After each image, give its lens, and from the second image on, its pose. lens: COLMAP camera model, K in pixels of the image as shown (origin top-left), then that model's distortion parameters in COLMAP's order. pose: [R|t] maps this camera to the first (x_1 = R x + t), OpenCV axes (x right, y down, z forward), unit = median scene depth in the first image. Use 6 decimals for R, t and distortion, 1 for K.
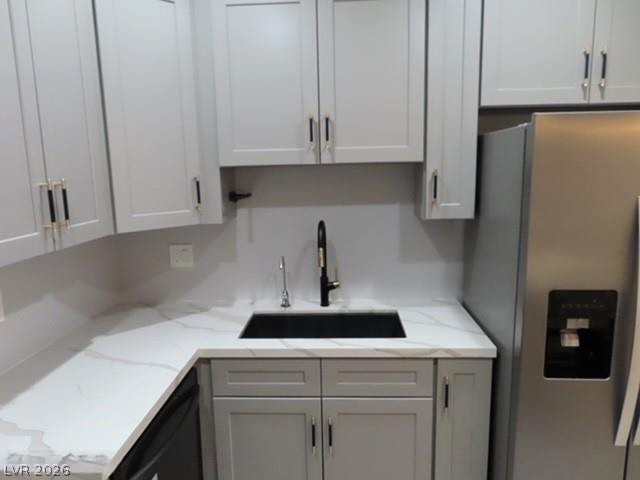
lens RADIAL K [[456.0, 0, 320.0], [0, 456.0, 240.0], [0, 0, 1]] dist [-0.010184, 0.004647]
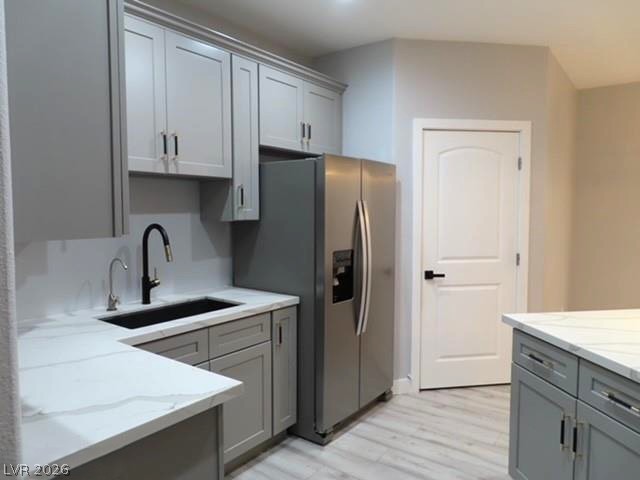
lens RADIAL K [[456.0, 0, 320.0], [0, 456.0, 240.0], [0, 0, 1]] dist [-0.010184, 0.004647]
pose [[0.562334, -0.033678, 0.826224, -0.776374], [0.121343, 0.991715, -0.042163, 0.104913], [-0.817959, 0.123966, 0.561761, 0.026867]]
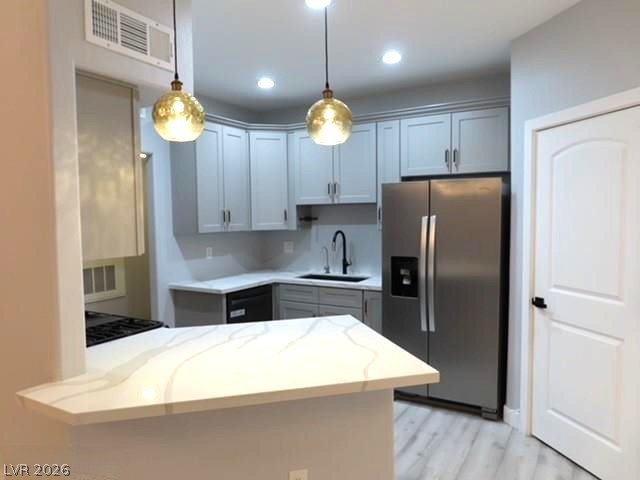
lens RADIAL K [[456.0, 0, 320.0], [0, 456.0, 240.0], [0, 0, 1]] dist [-0.010184, 0.004647]
pose [[0.882839, 0.036219, -0.468277, 1.001612], [-0.080643, 0.993905, -0.075162, 0.183410], [0.462701, 0.104119, 0.880379, -0.981432]]
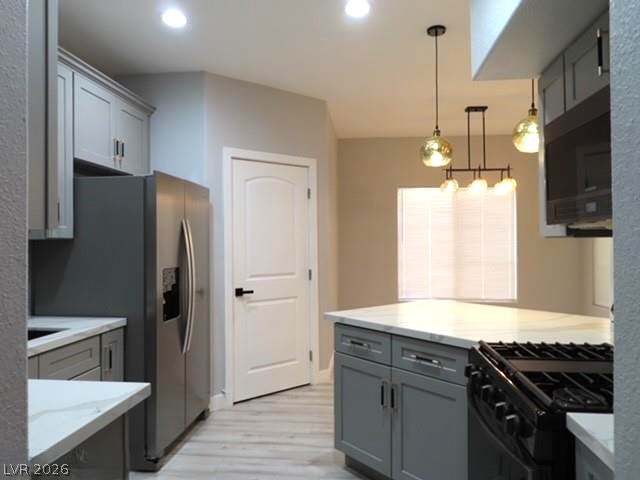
lens RADIAL K [[456.0, 0, 320.0], [0, 456.0, 240.0], [0, 0, 1]] dist [-0.010184, 0.004647]
pose [[0.067995, 0.027363, 0.997310, -0.961292], [0.164625, 0.985614, -0.038266, 0.130466], [-0.984010, 0.166784, 0.062512, 0.208293]]
